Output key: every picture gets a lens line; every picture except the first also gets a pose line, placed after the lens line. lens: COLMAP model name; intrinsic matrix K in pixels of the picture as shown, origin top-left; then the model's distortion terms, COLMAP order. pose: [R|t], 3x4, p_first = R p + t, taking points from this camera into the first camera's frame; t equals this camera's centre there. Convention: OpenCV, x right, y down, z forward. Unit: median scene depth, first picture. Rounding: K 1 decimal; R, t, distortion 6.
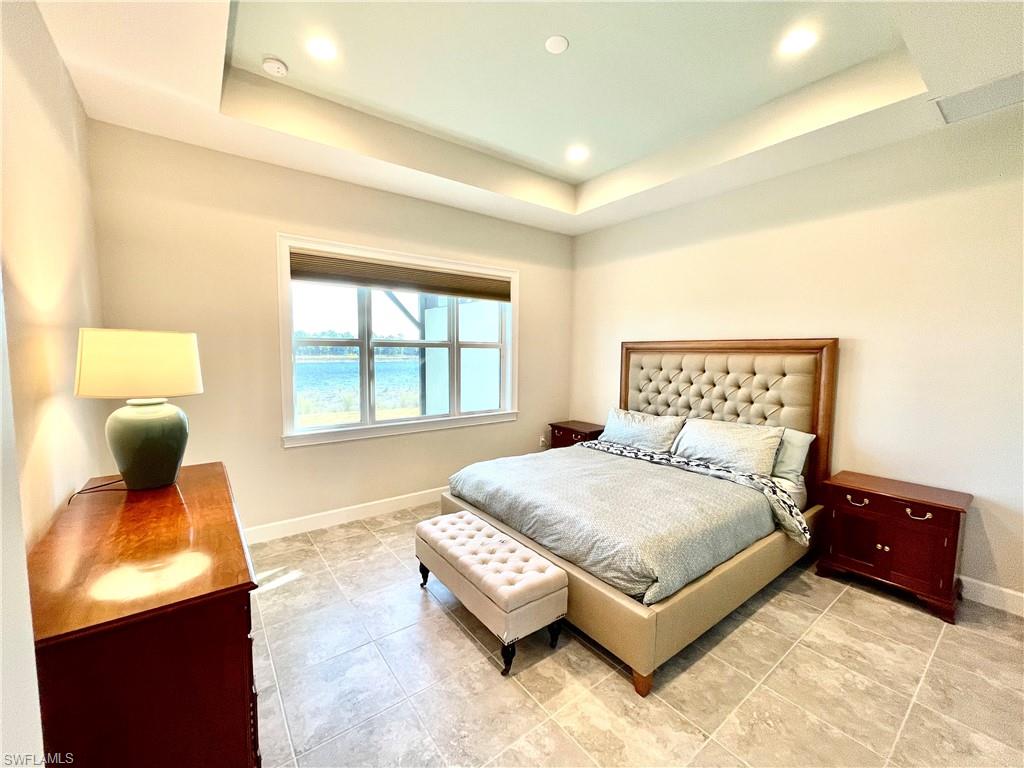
lens RADIAL K [[414.5, 0, 506.3], [0, 414.5, 385.9], [0, 0, 1]] dist [-0.002533, -0.000061]
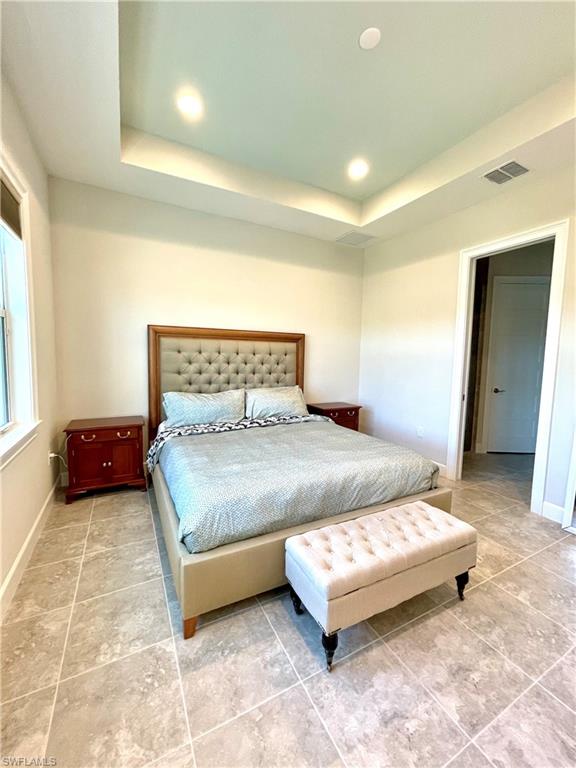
lens RADIAL K [[310.9, 0, 286.0], [0, 310.9, 380.3], [0, 0, 1]] dist [-0.002533, -0.000061]
pose [[0.152381, -0.085114, 0.984650, -0.609595], [0.059347, 0.995275, 0.076848, -0.021313], [-0.986538, 0.046726, 0.156712, 0.890404]]
